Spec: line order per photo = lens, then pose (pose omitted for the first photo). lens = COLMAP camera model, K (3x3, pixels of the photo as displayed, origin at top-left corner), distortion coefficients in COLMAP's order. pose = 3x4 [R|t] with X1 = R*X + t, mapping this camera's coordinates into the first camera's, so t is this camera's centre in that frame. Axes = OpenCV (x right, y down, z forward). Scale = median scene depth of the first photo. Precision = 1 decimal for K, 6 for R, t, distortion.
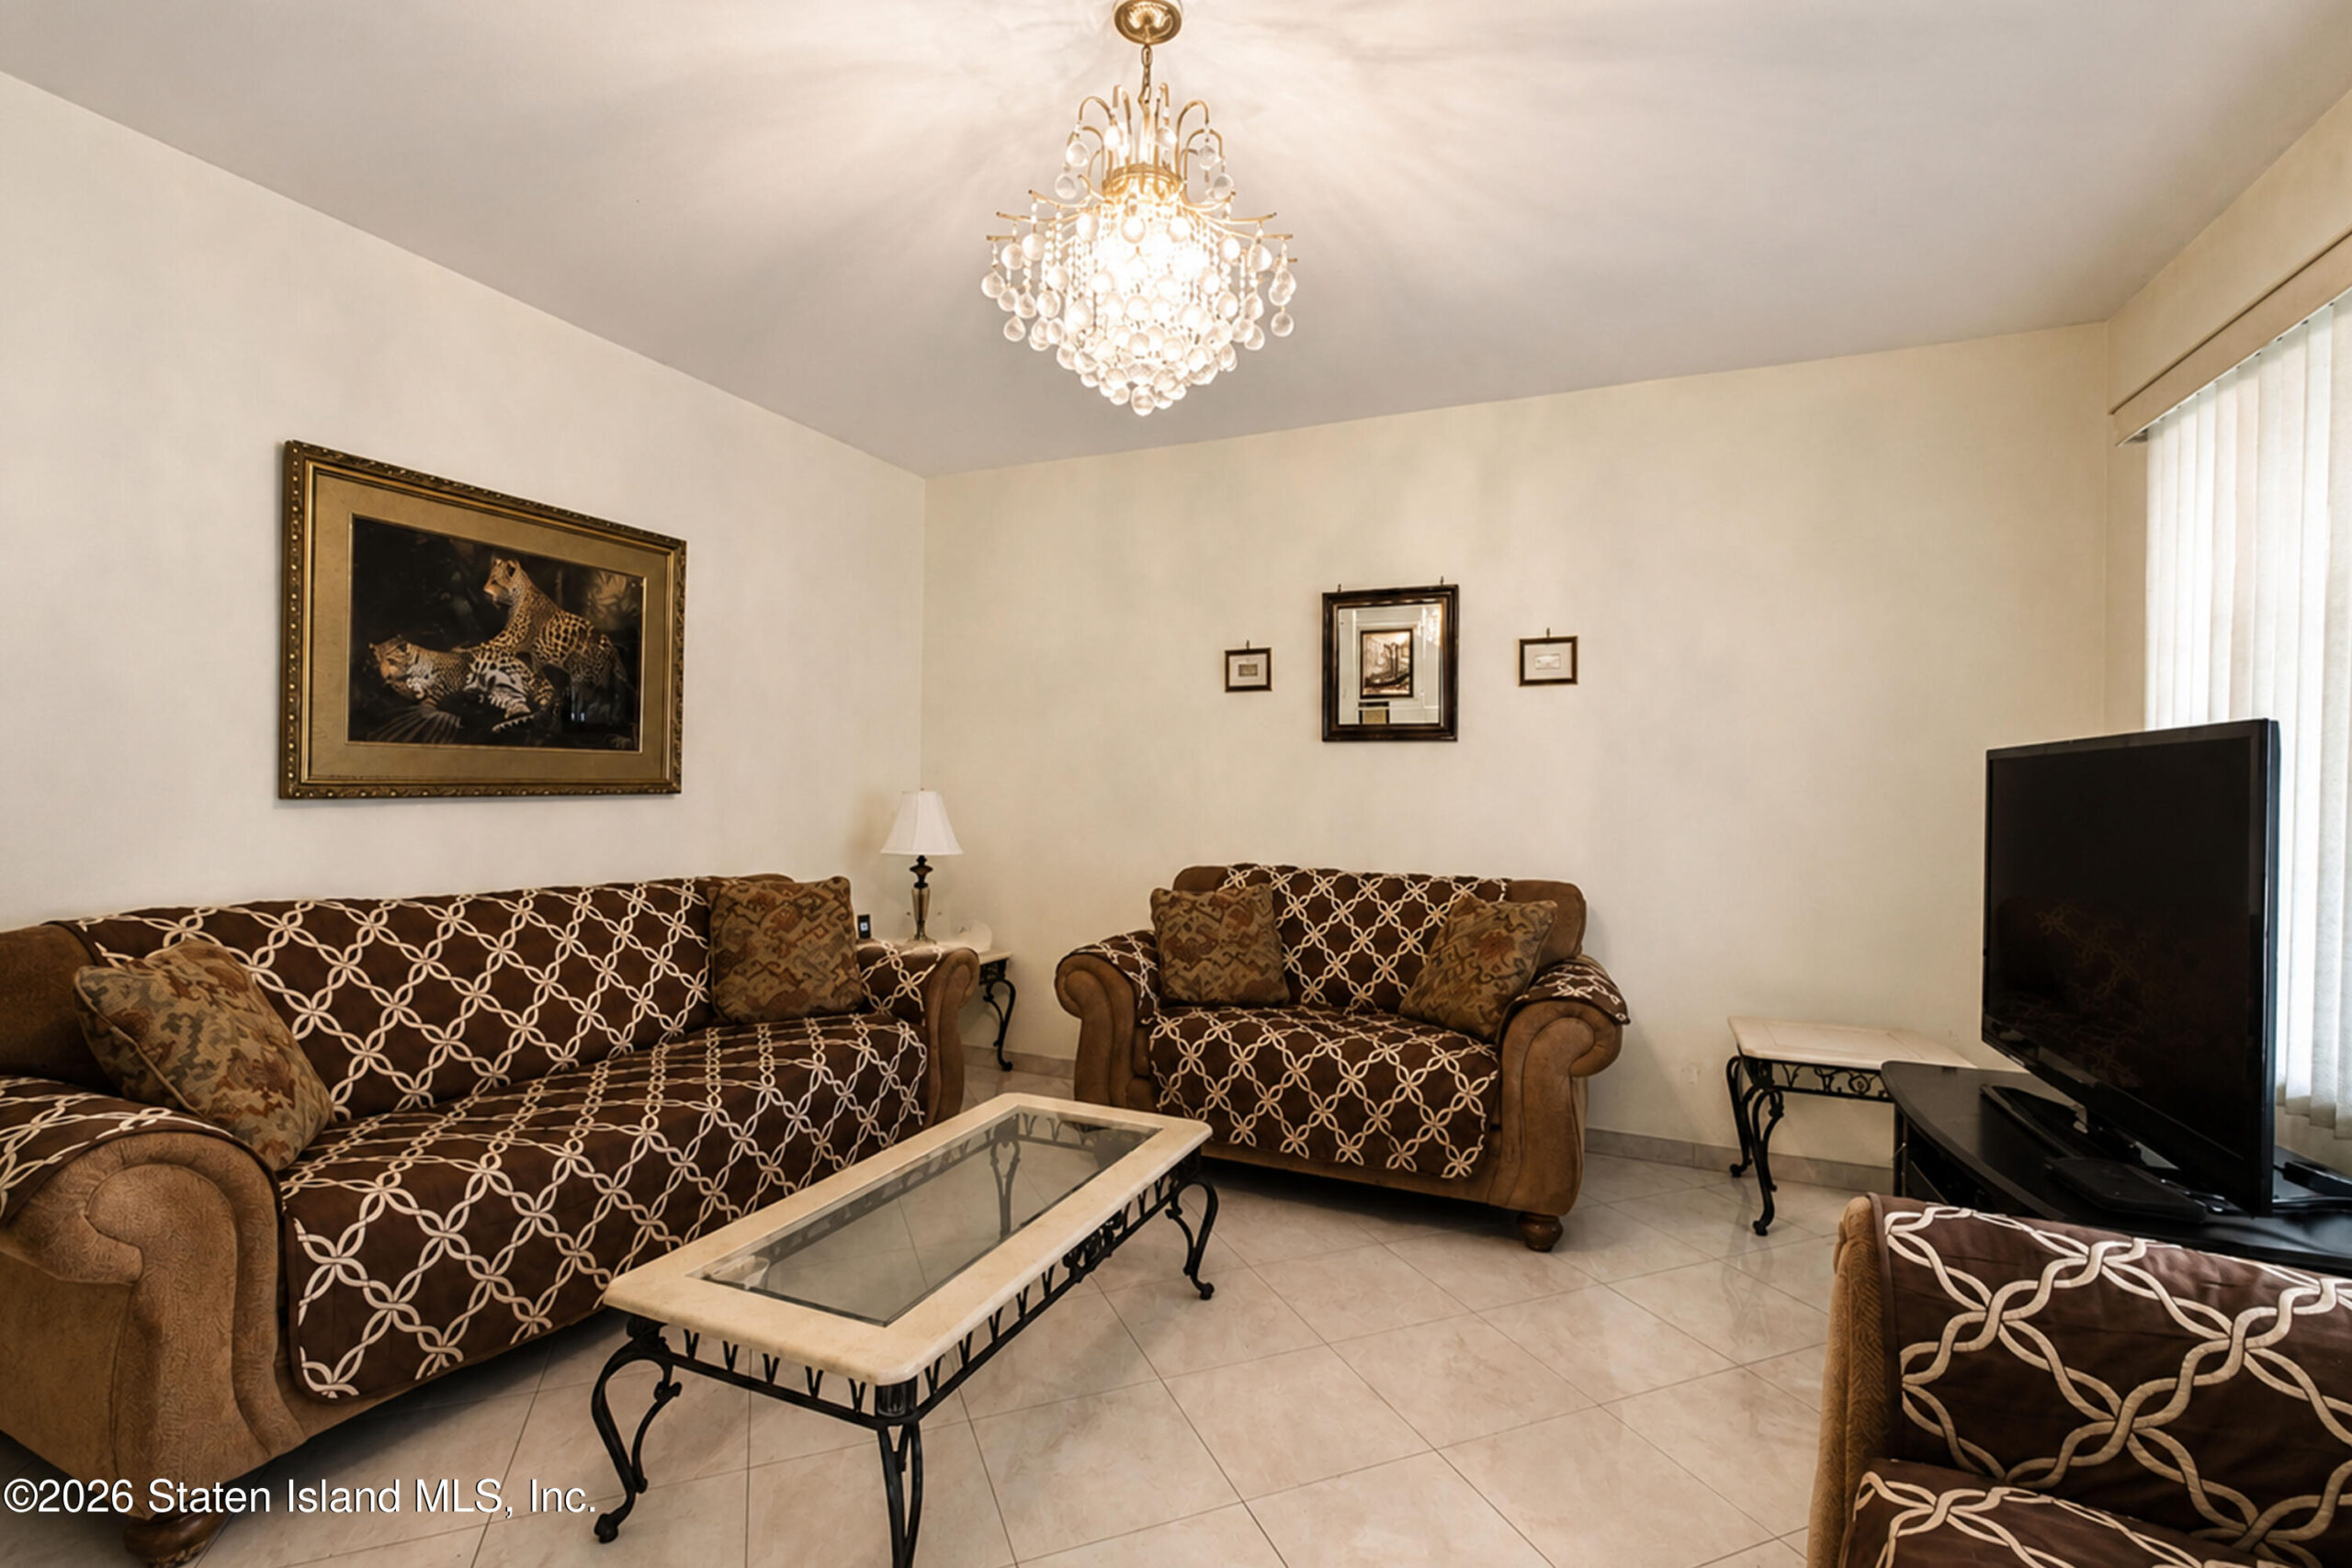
lens RADIAL K [[1037.5, 0, 1188.2], [0, 1037.5, 779.8], [0, 0, 1]] dist [0.001774, 0.002083]
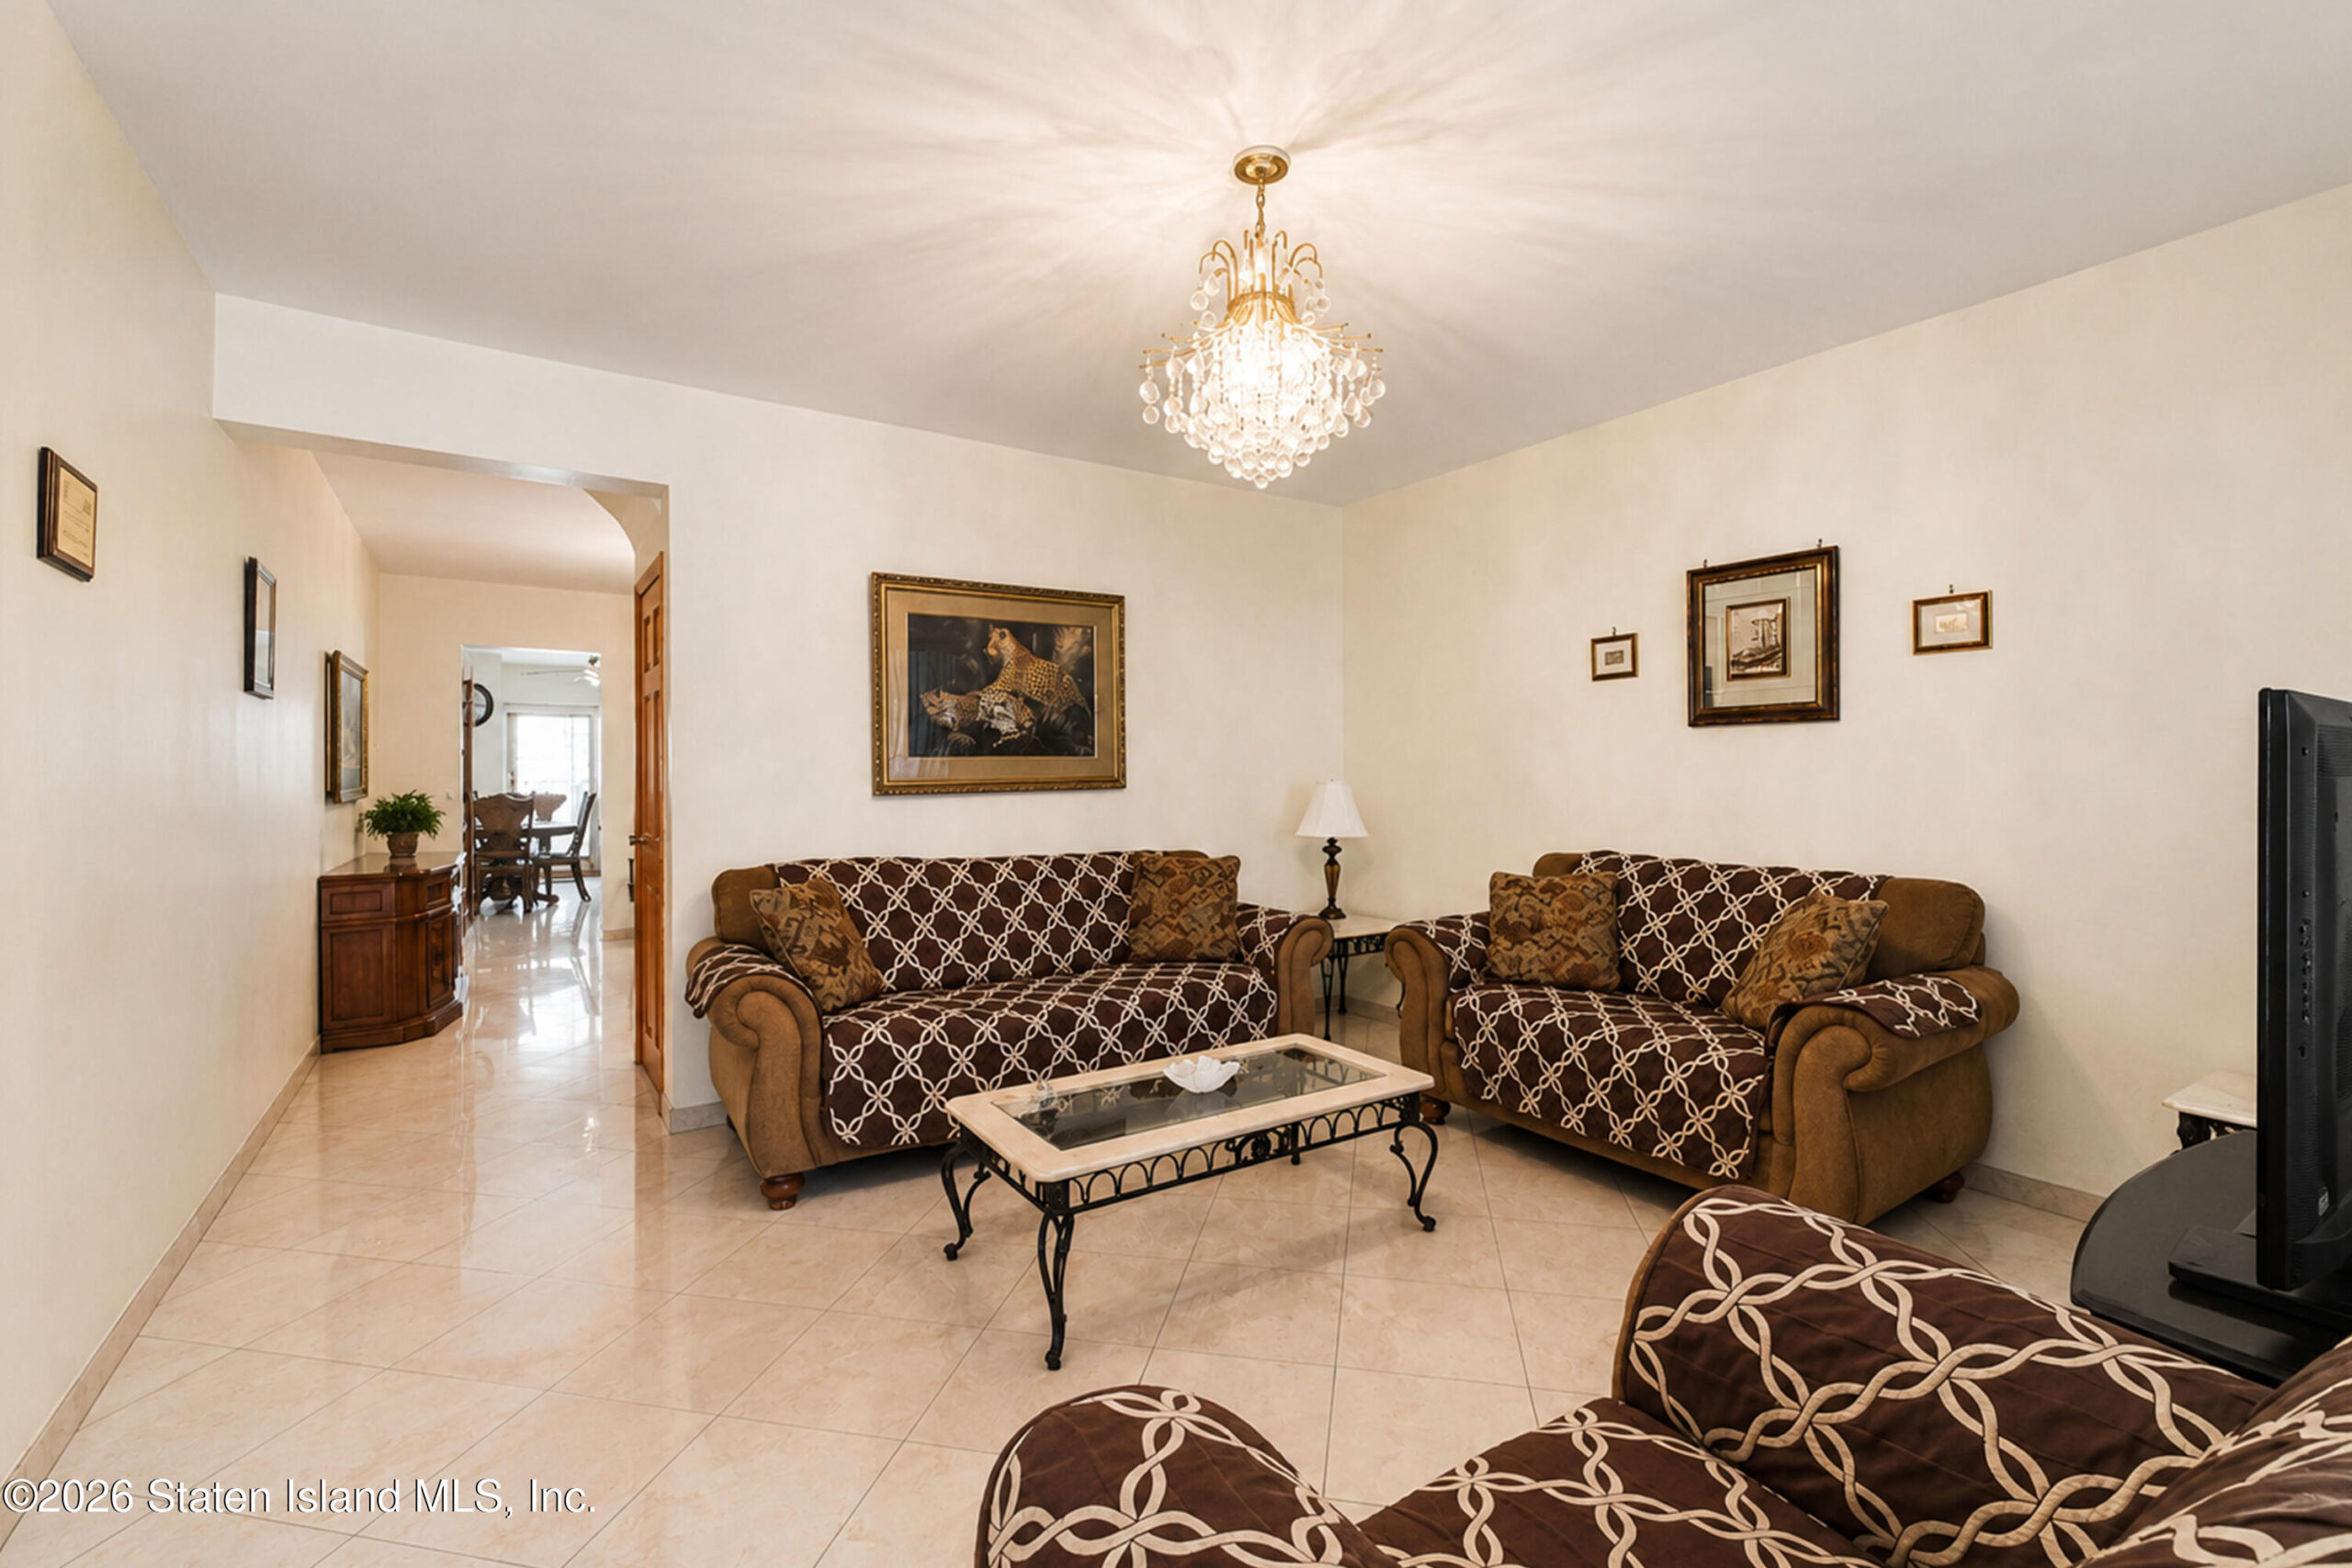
lens RADIAL K [[1037.5, 0, 1197.2], [0, 1037.5, 776.2], [0, 0, 1]] dist [0.001774, 0.002083]
pose [[0.838722, -0.014022, -0.544380, 0.360088], [0.020454, 0.999774, 0.005762, -0.007537], [0.544176, -0.015968, 0.838819, -0.071387]]
